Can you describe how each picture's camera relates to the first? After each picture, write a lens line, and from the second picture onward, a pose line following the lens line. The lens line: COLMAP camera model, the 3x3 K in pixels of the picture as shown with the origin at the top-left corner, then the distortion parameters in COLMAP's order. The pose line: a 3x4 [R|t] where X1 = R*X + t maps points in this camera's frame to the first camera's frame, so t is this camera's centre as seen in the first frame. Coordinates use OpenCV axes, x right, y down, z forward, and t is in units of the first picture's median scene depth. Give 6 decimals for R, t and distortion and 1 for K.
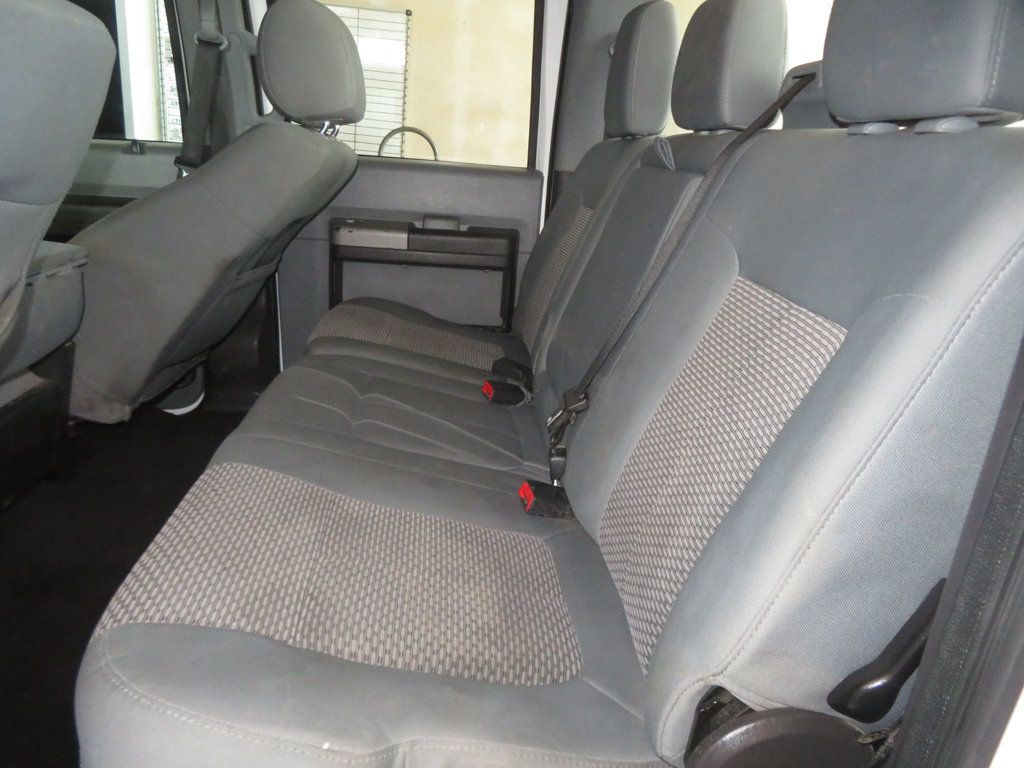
lens RADIAL K [[739.1, 0, 518.1], [0, 739.1, 381.9], [0, 0, 1]] dist [-0.001690, -0.000989]
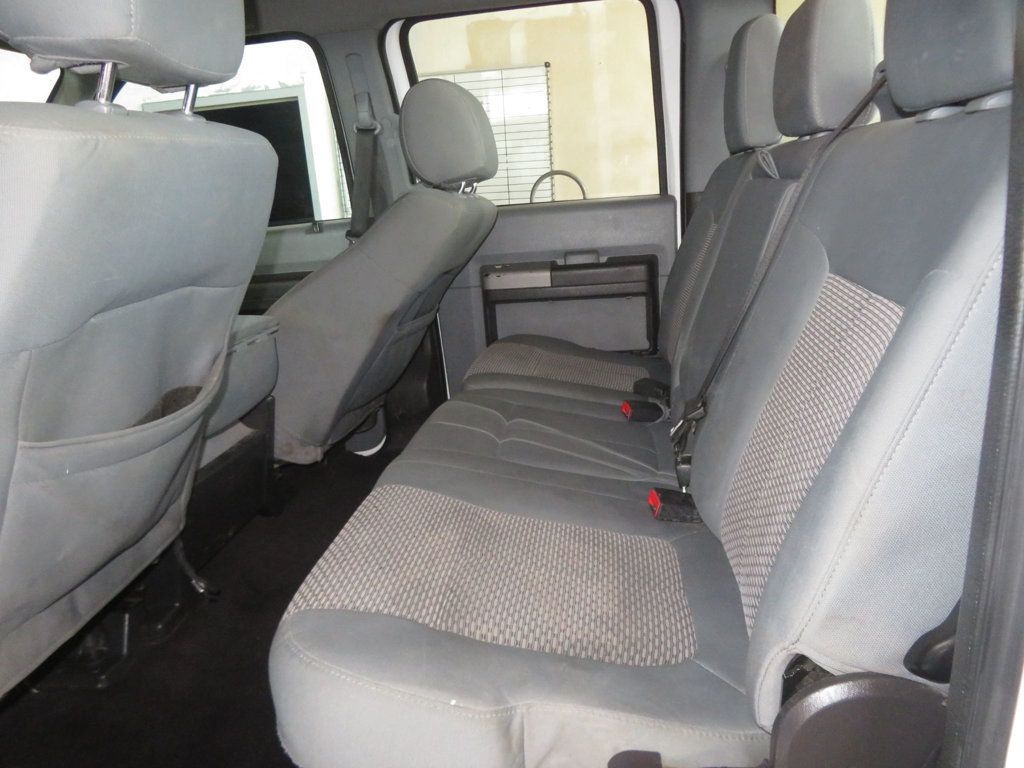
lens RADIAL K [[738.8, 0, 516.7], [0, 738.8, 385.2], [0, 0, 1]] dist [-0.008206, 0.005506]
pose [[0.966341, -0.088344, -0.241619, 0.068710], [0.078478, 0.995652, -0.050178, 0.018369], [0.245002, 0.029527, 0.969073, -0.060267]]
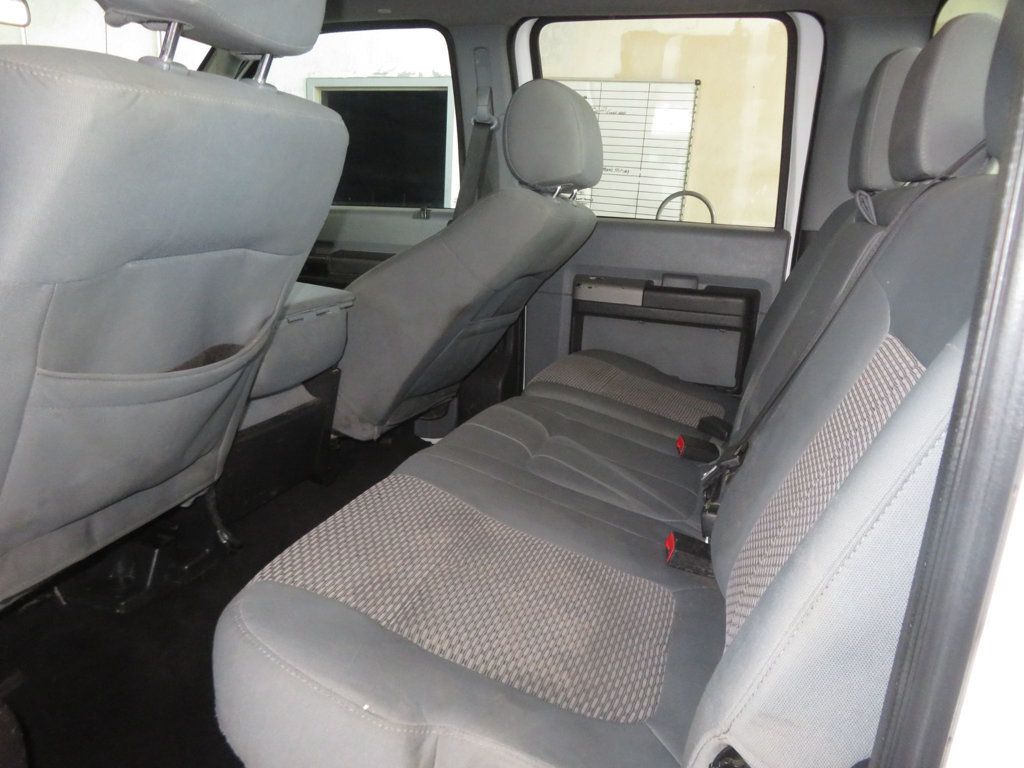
lens RADIAL K [[740.6, 0, 516.4], [0, 740.6, 384.1], [0, 0, 1]] dist [-0.003914, 0.004282]
pose [[0.918378, 0.071147, -0.389256, 0.146217], [-0.102219, 0.992970, -0.059675, 0.013157], [0.382274, 0.094594, 0.919194, -0.010917]]
